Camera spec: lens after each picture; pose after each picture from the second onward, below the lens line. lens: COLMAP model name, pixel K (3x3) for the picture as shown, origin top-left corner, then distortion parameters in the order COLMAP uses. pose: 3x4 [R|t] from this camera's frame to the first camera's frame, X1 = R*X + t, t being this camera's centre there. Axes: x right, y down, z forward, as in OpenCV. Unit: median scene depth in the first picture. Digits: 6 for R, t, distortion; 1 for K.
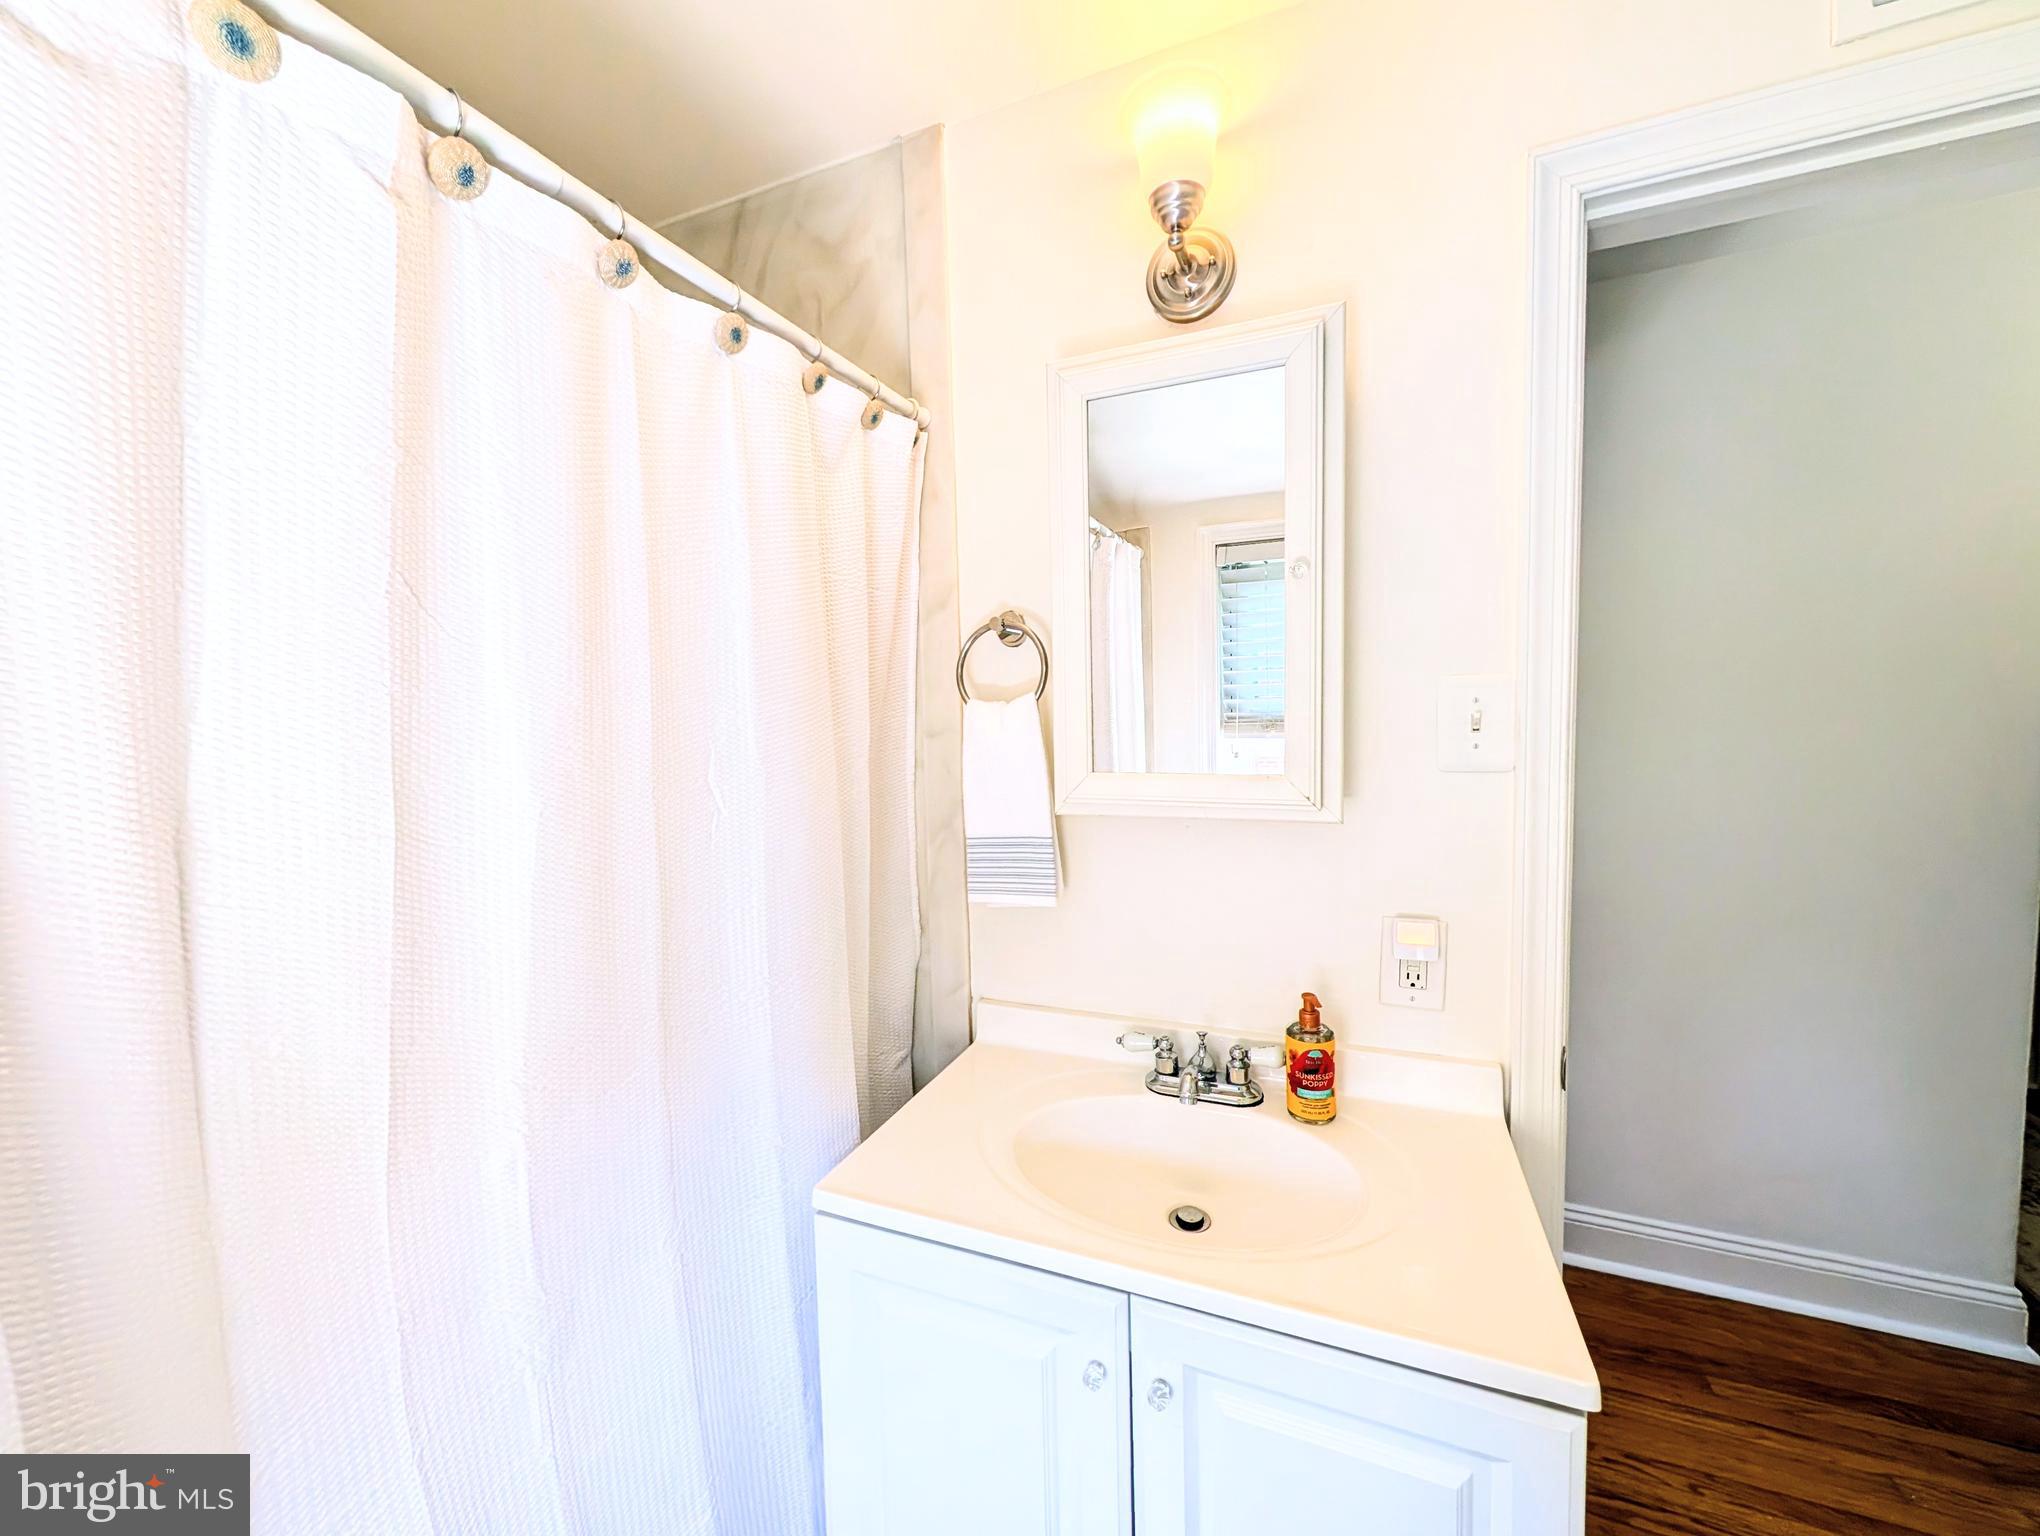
lens RADIAL K [[792.2, 0, 1020.0], [0, 792.2, 768.0], [0, 0, 1]] dist [0.000401, 0.000011]
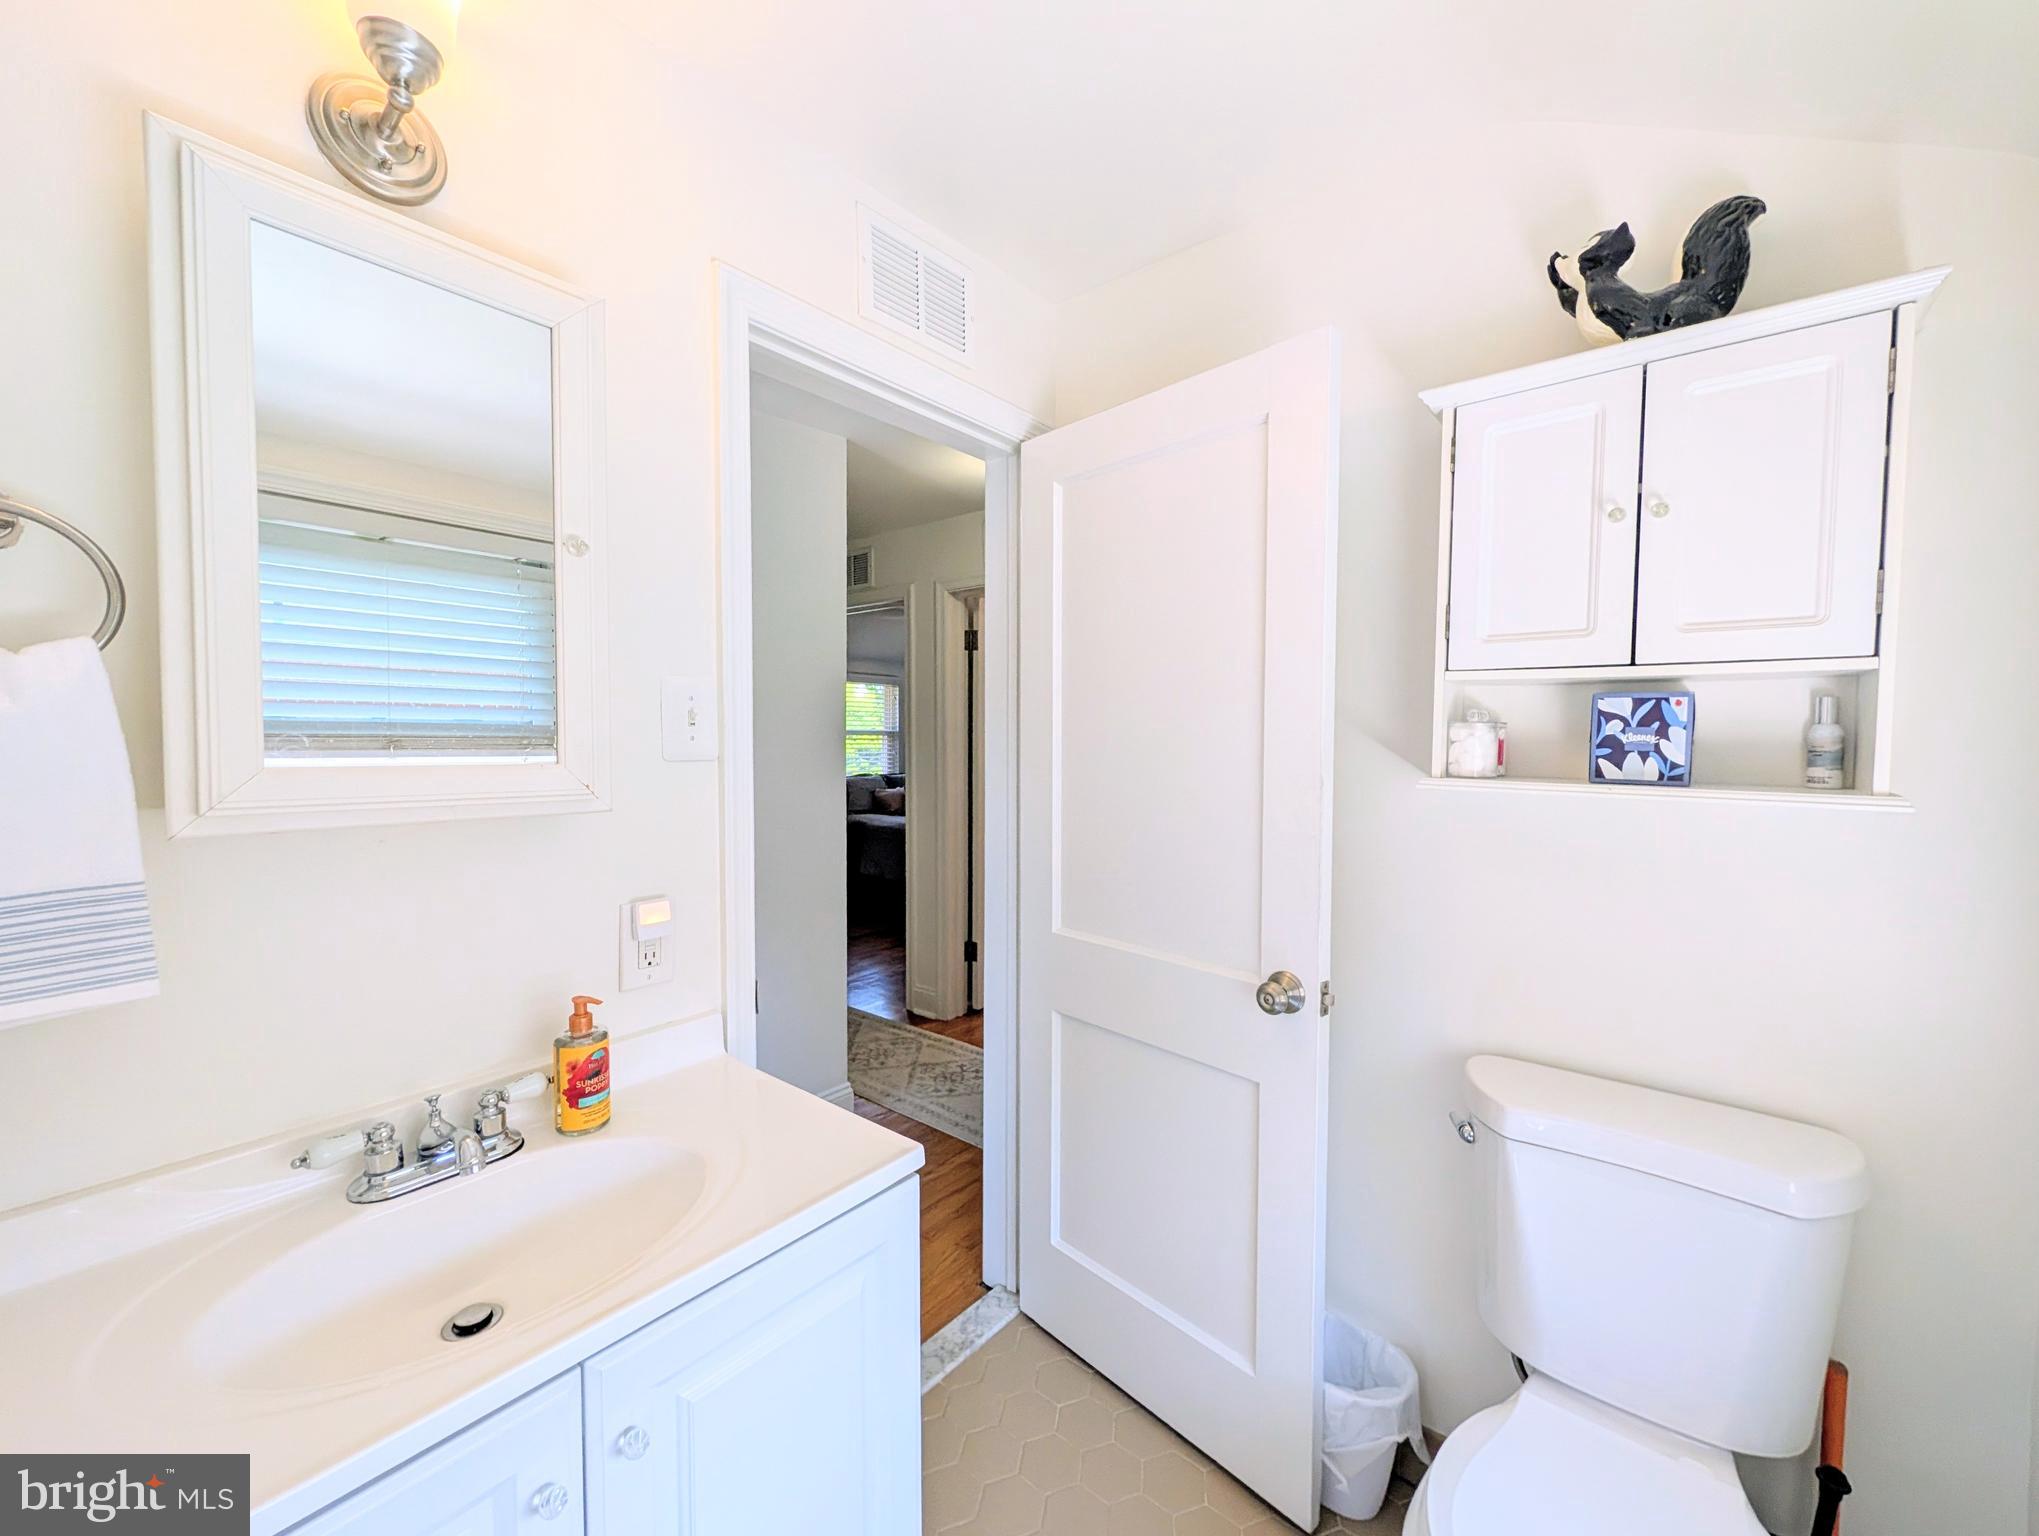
lens RADIAL K [[820.3, 0, 1019.5], [0, 820.3, 768.0], [0, 0, 1]] dist [-0.000462, 0.000178]
pose [[0.276333, -0.006953, 0.961037, -0.420251], [0.056604, 0.998356, -0.009053, 0.050585], [-0.959394, 0.056900, 0.276272, 0.207730]]
